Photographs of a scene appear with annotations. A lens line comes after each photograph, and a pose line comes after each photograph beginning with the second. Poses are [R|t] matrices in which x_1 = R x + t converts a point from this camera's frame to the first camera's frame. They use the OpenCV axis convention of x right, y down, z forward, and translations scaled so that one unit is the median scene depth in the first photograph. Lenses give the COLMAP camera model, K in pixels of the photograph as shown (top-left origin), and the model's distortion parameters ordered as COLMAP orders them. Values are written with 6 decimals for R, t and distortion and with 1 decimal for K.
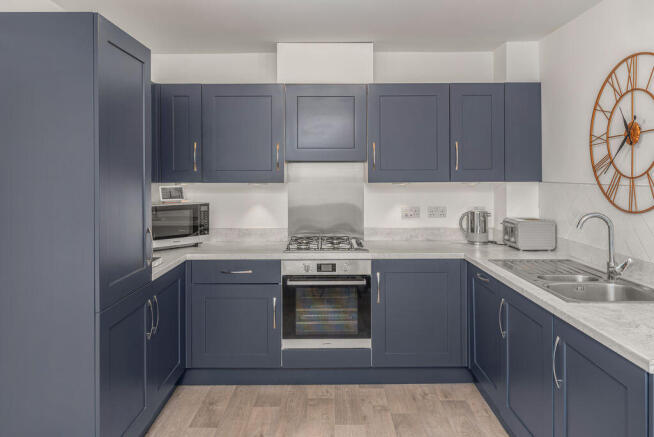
lens RADIAL K [[474.8, 0, 322.6], [0, 474.8, 180.1], [0, 0, 1]] dist [-0.004161, 0.003651]
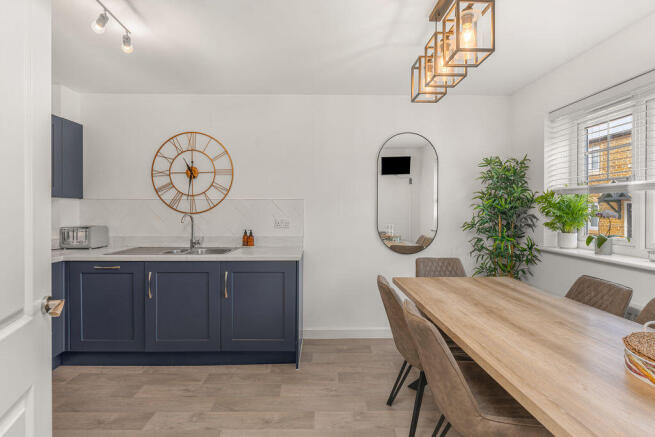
lens RADIAL K [[313.1, 0, 326.1], [0, 313.1, 215.3], [0, 0, 1]] dist [0.005189, -0.000038]
pose [[0.004543, -0.006664, 0.999967, -0.458487], [0.006535, 0.999957, 0.006635, 0.052103], [-0.999968, 0.006505, 0.004586, 0.330836]]
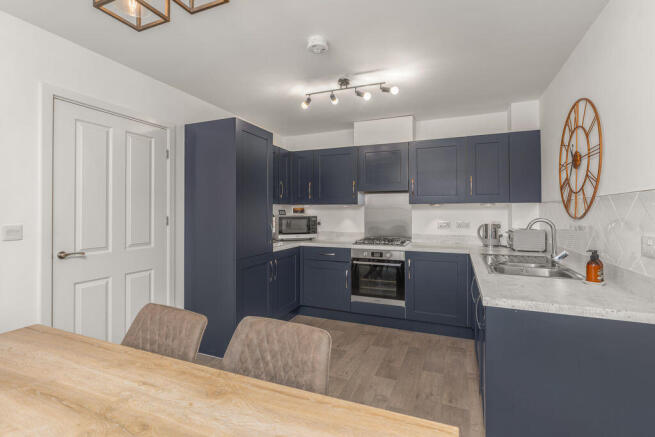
lens RADIAL K [[313.1, 0, 327.0], [0, 313.1, 213.7], [0, 0, 1]] dist [0.005189, -0.000038]
pose [[0.919129, 0.003625, -0.393940, 0.272415], [-0.006576, 0.999960, -0.006141, 0.048803], [0.393901, 0.008235, 0.919116, -0.072746]]
